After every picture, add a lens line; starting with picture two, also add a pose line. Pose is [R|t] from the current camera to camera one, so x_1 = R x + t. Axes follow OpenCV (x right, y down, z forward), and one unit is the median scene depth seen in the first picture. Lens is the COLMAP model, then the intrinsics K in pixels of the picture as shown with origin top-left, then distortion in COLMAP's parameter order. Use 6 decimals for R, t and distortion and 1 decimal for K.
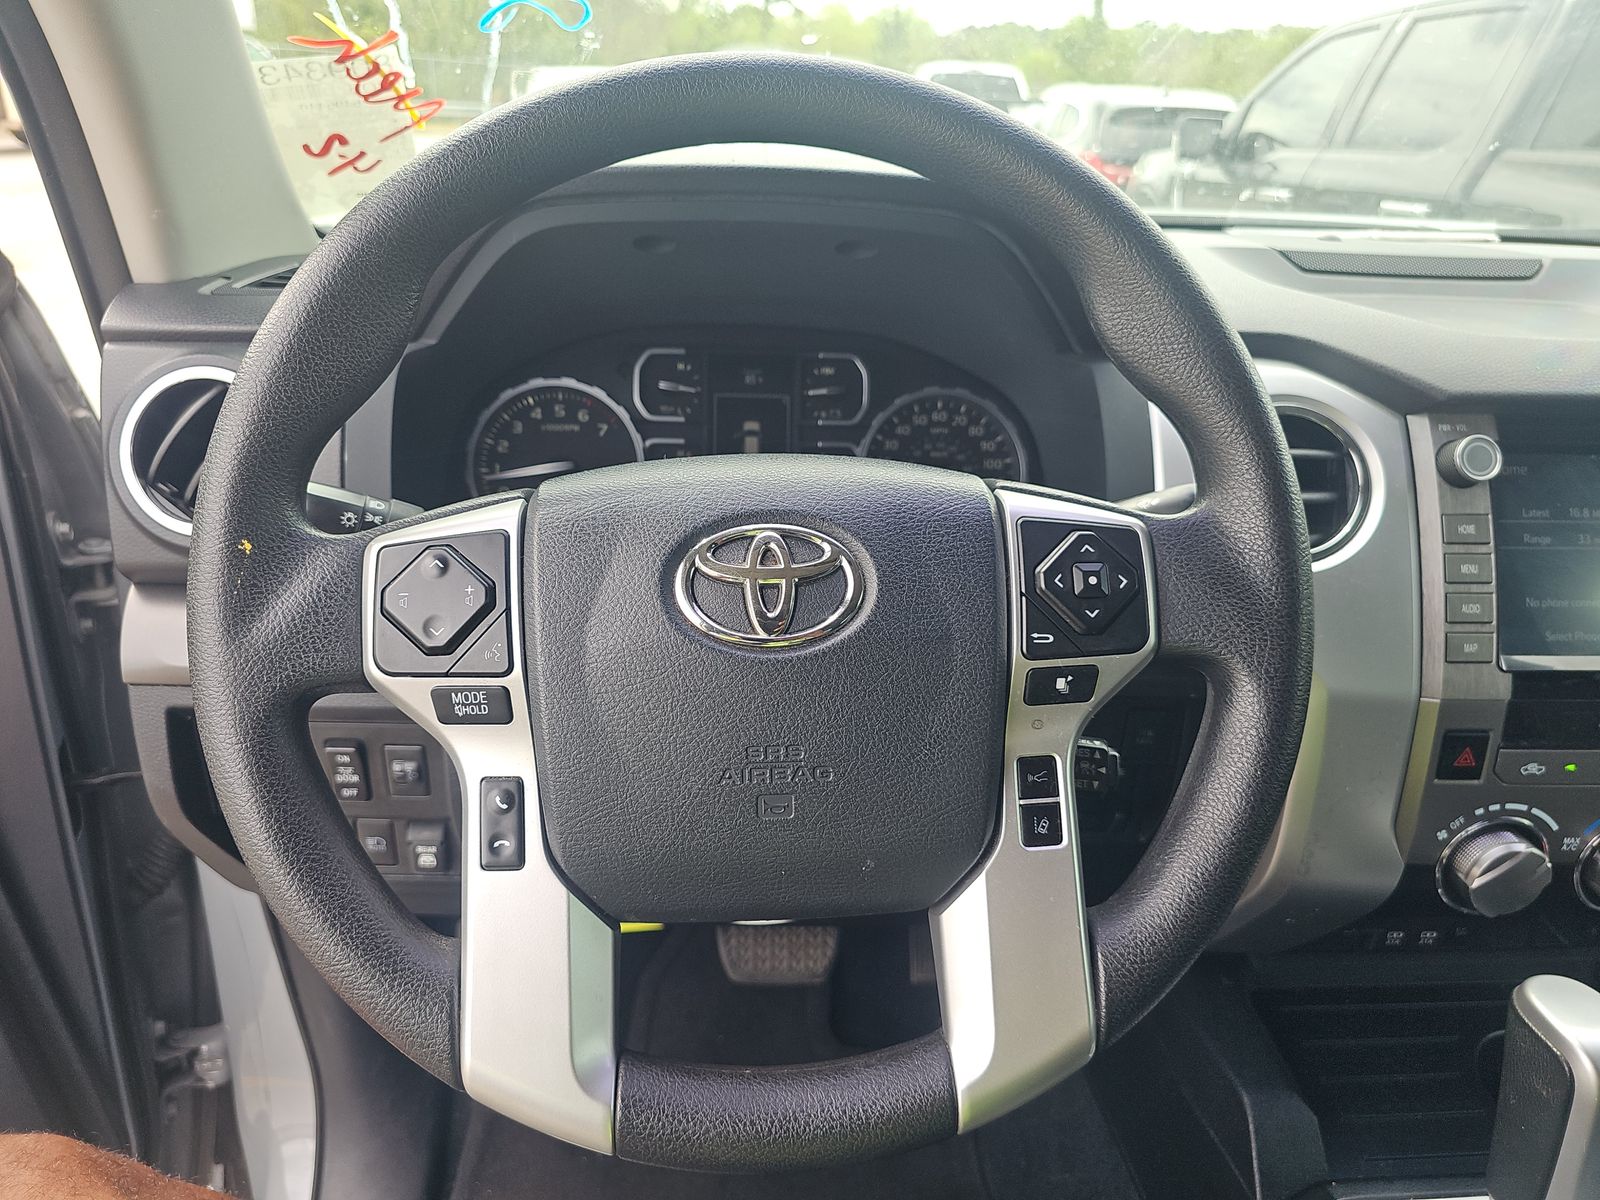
lens RADIAL K [[1072.6, 0, 800.6], [0, 1072.6, 599.7], [0, 0, 1]] dist [-0.014075, 0.001850]
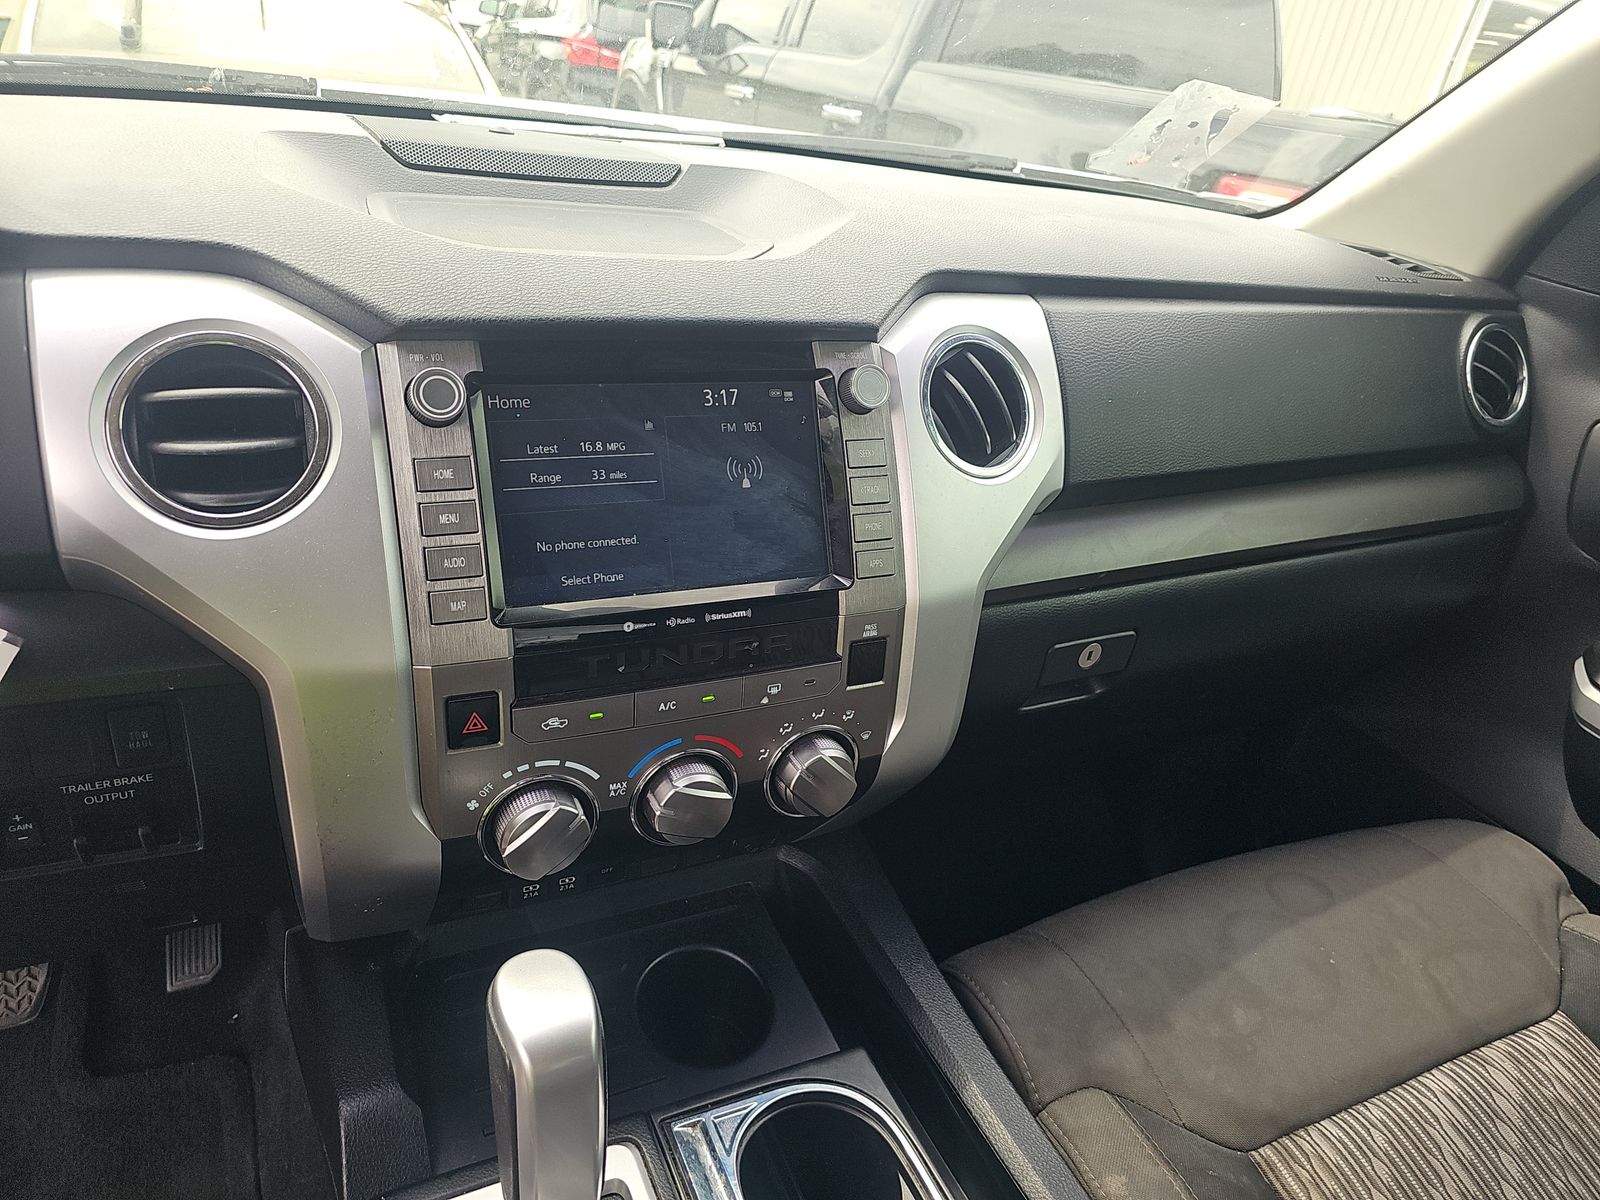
lens RADIAL K [[1072.6, 0, 797.2], [0, 1072.6, 634.6], [0, 0, 1]] dist [-0.014075, 0.001850]
pose [[0.921210, -0.114958, 0.371694, 0.329074], [0.069711, 0.988661, 0.133000, -0.019053], [-0.382769, -0.096610, 0.918779, 0.028957]]
